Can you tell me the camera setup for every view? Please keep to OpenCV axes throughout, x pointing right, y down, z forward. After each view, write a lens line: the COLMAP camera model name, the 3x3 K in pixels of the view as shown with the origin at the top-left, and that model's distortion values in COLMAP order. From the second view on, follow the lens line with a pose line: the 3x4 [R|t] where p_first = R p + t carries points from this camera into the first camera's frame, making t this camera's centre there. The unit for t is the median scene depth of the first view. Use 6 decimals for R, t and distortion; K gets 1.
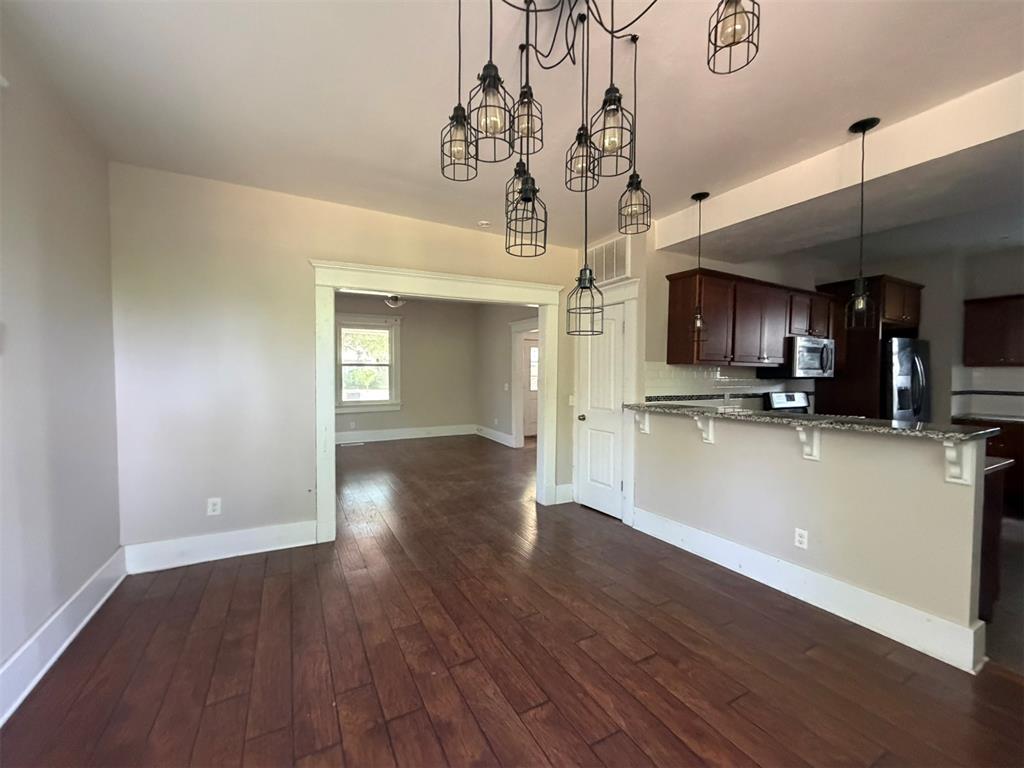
lens RADIAL K [[411.9, 0, 512.0], [0, 411.9, 384.0], [0, 0, 1]] dist [0.010850, -0.000223]
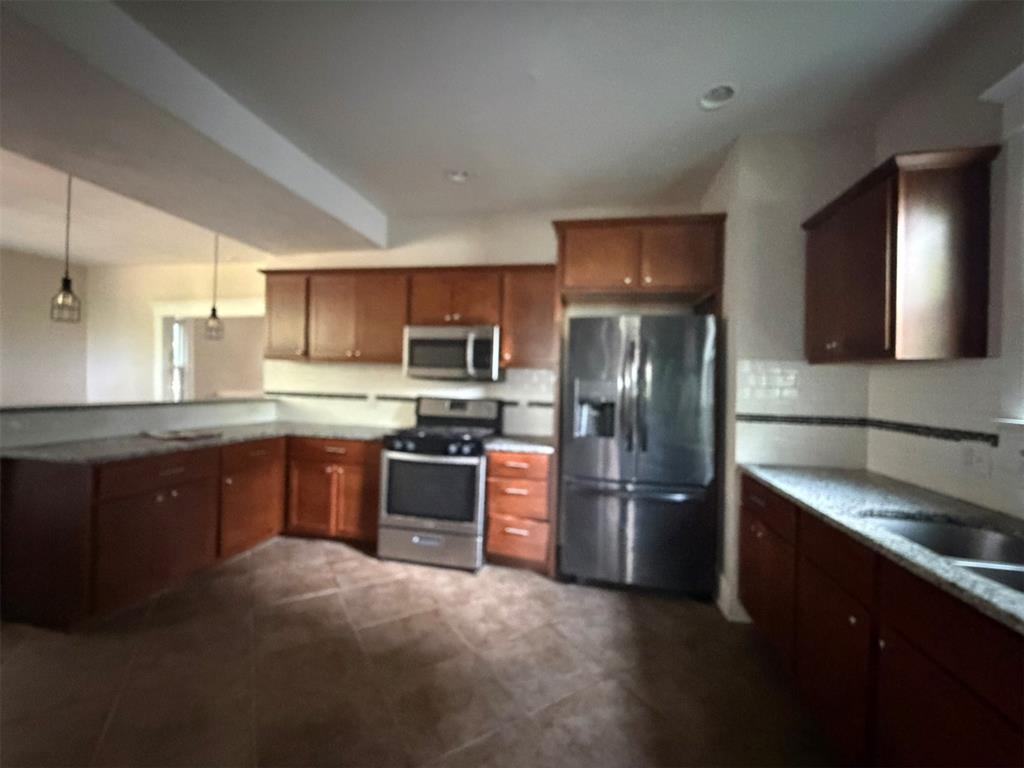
lens RADIAL K [[411.9, 0, 512.0], [0, 411.9, 384.0], [0, 0, 1]] dist [0.010850, -0.000223]
pose [[0.767975, 0.018512, -0.640213, 1.618552], [-0.045191, 0.998657, -0.025334, 0.011571], [0.638884, 0.048388, 0.767780, 0.616546]]
